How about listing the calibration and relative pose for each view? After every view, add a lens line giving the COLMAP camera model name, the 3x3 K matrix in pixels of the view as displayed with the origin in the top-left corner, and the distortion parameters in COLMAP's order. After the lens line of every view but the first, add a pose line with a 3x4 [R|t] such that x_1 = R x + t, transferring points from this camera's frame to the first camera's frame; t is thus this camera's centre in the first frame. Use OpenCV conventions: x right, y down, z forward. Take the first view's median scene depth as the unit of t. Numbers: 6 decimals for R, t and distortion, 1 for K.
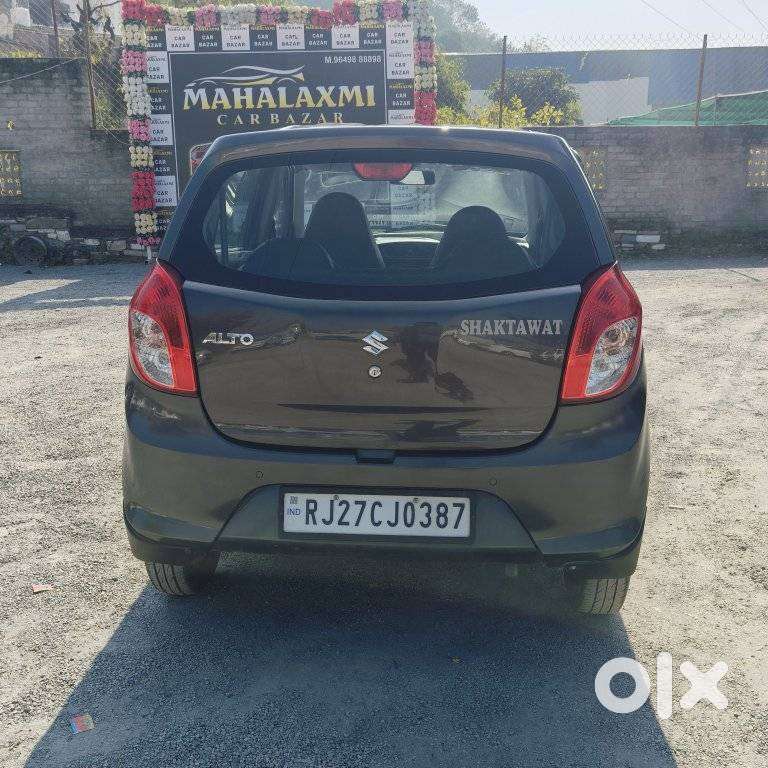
lens RADIAL K [[864.8, 0, 384.0], [0, 864.8, 384.0], [0, 0, 1]] dist [0.010844, -0.012685]
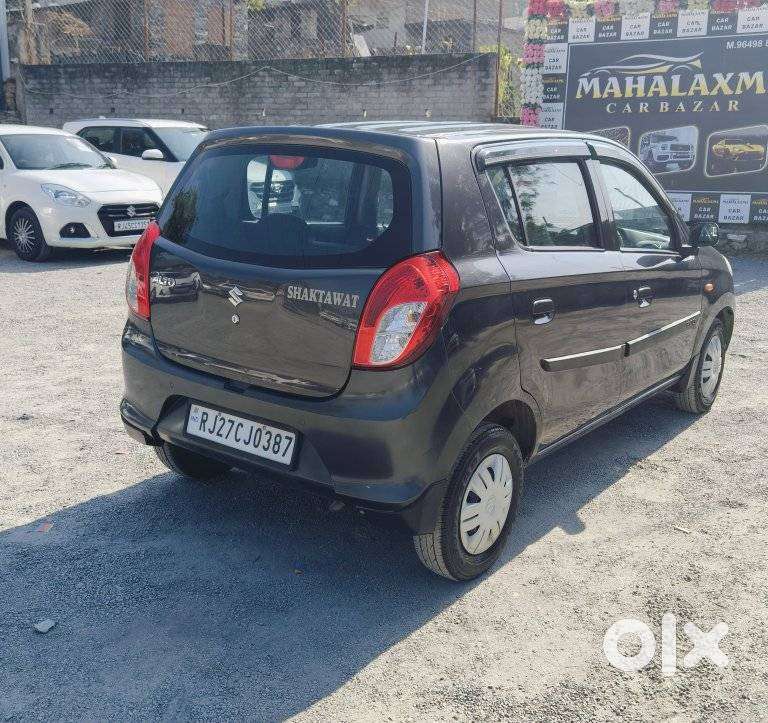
lens RADIAL K [[863.8, 0, 384.0], [0, 863.8, 361.5], [0, 0, 1]] dist [0.020058, 0.001277]
pose [[0.841728, 0.156335, -0.516773, 0.166004], [-0.159962, 0.986397, 0.037858, -0.006981], [0.515662, 0.050798, 0.855285, 0.004850]]
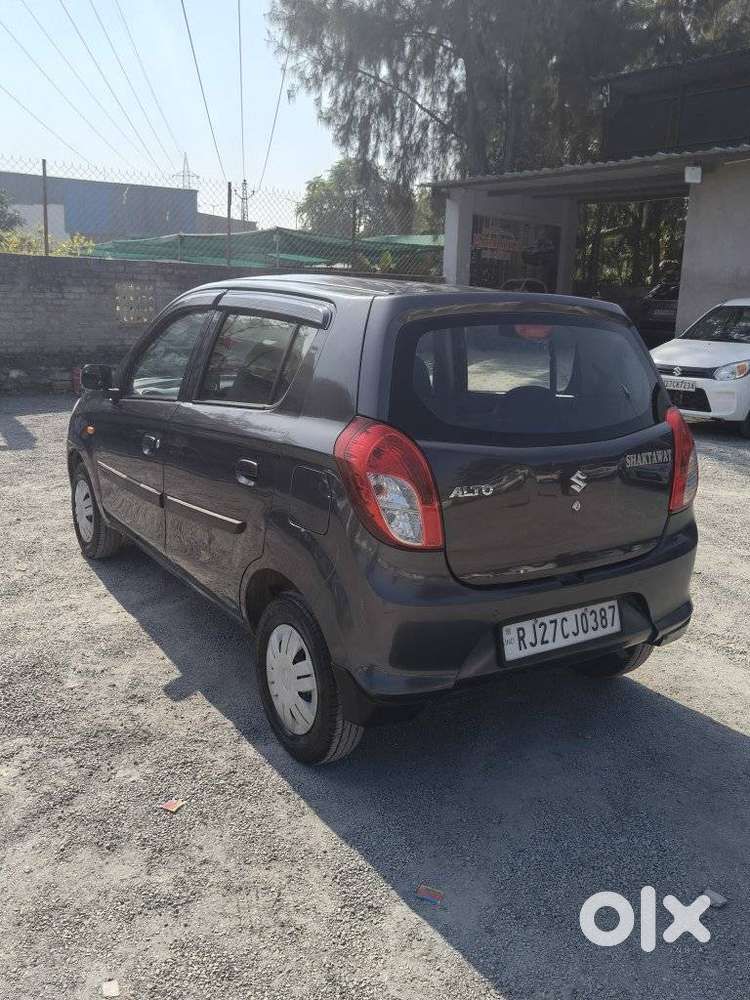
lens RADIAL K [[858.1, 0, 375.0], [0, 858.1, 500.0], [0, 0, 1]] dist [0.008752, 0.005503]
pose [[0.795970, -0.112550, 0.594781, -0.180713], [0.118597, 0.992516, 0.029100, -0.017344], [-0.593604, 0.047377, 0.803361, 0.044622]]
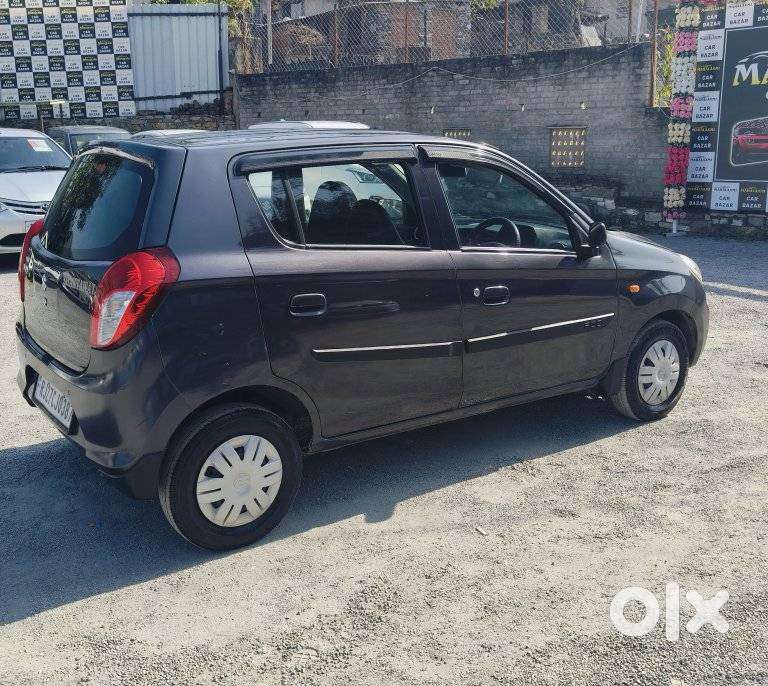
lens RADIAL K [[854.3, 0, 385.7], [0, 854.3, 317.2], [0, 0, 1]] dist [0.065193, -0.133086]
pose [[0.642940, 0.167844, -0.747300, 0.295559], [-0.193326, 0.979664, 0.053705, -0.036430], [0.741116, 0.109943, 0.662313, 0.090639]]
